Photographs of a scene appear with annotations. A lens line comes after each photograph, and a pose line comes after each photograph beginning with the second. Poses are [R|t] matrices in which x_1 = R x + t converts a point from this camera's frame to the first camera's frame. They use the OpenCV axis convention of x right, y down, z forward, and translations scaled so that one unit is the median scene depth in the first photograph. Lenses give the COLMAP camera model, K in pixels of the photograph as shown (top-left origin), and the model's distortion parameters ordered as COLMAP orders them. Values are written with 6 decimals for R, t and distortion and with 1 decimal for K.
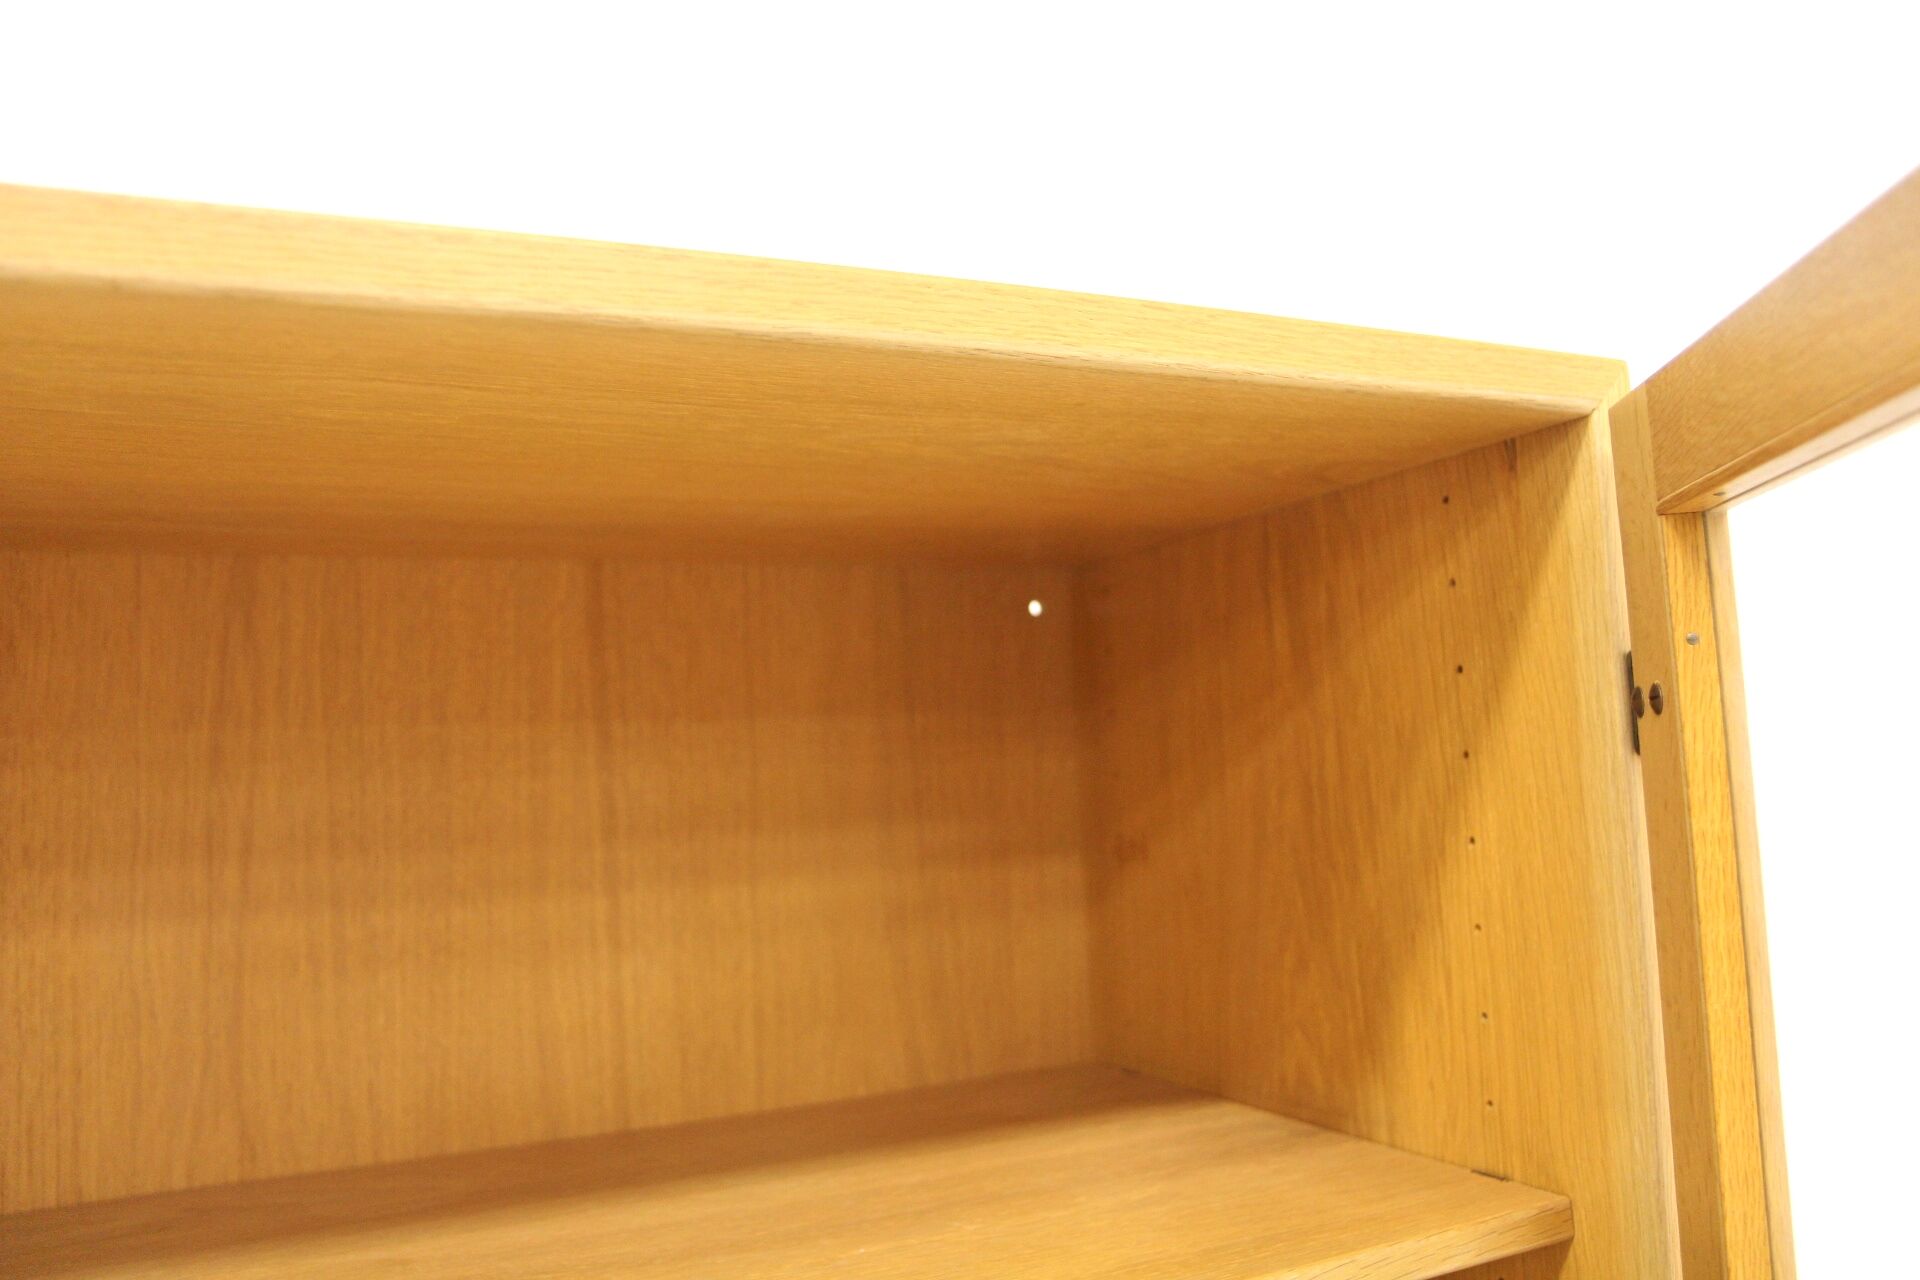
lens RADIAL K [[1503.9, 0, 960.0], [0, 1503.9, 640.0], [0, 0, 1]] dist [-0.088417, 0.004373]
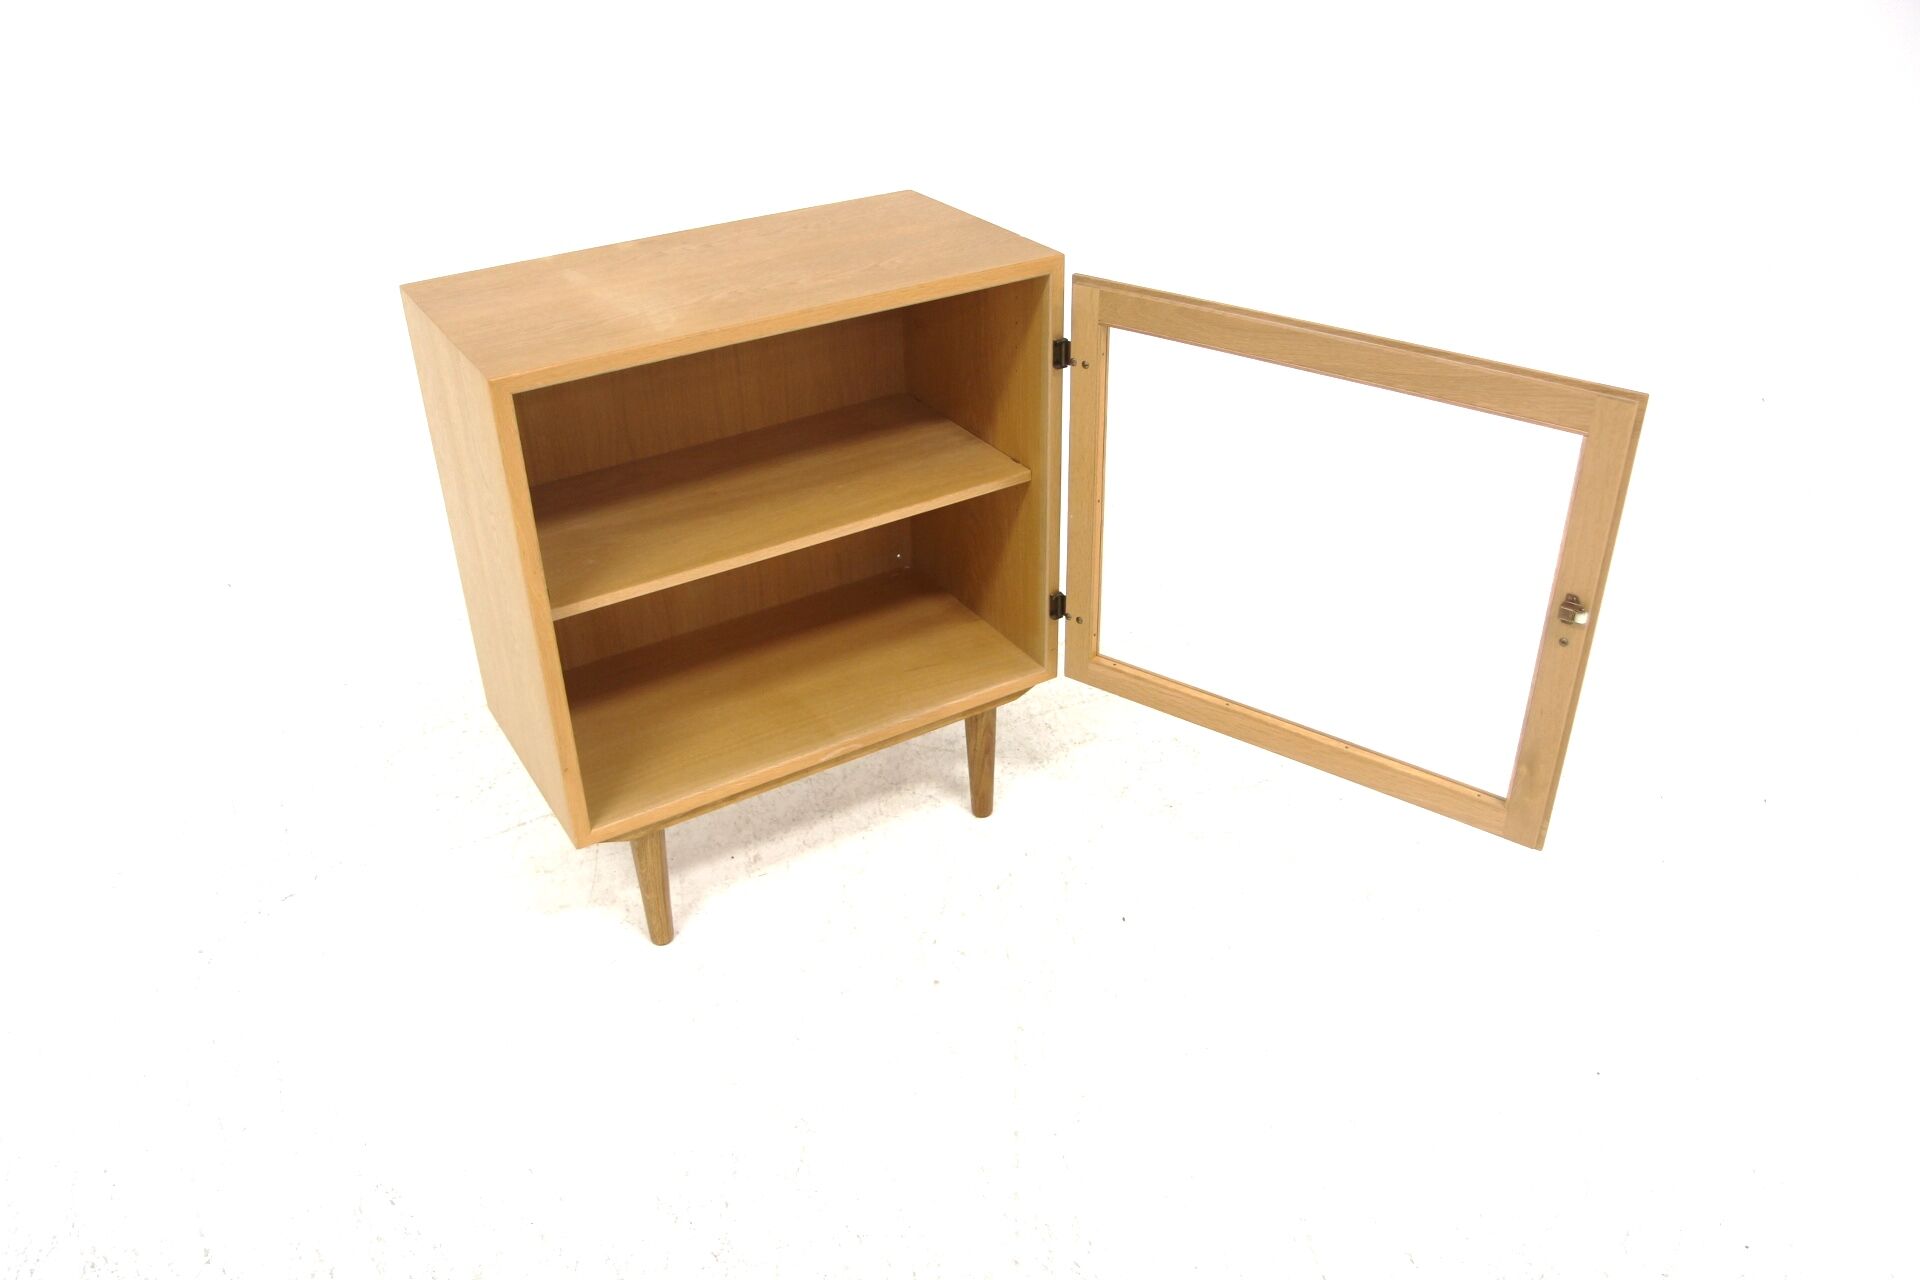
lens RADIAL K [[1503.9, 0, 960.0], [0, 1503.9, 640.0], [0, 0, 1]] dist [-0.088417, 0.004373]
pose [[0.995557, -0.015703, 0.092846, -0.092342], [-0.041968, 0.808661, 0.586777, -1.219850], [-0.084295, -0.588066, 0.804408, -1.856253]]
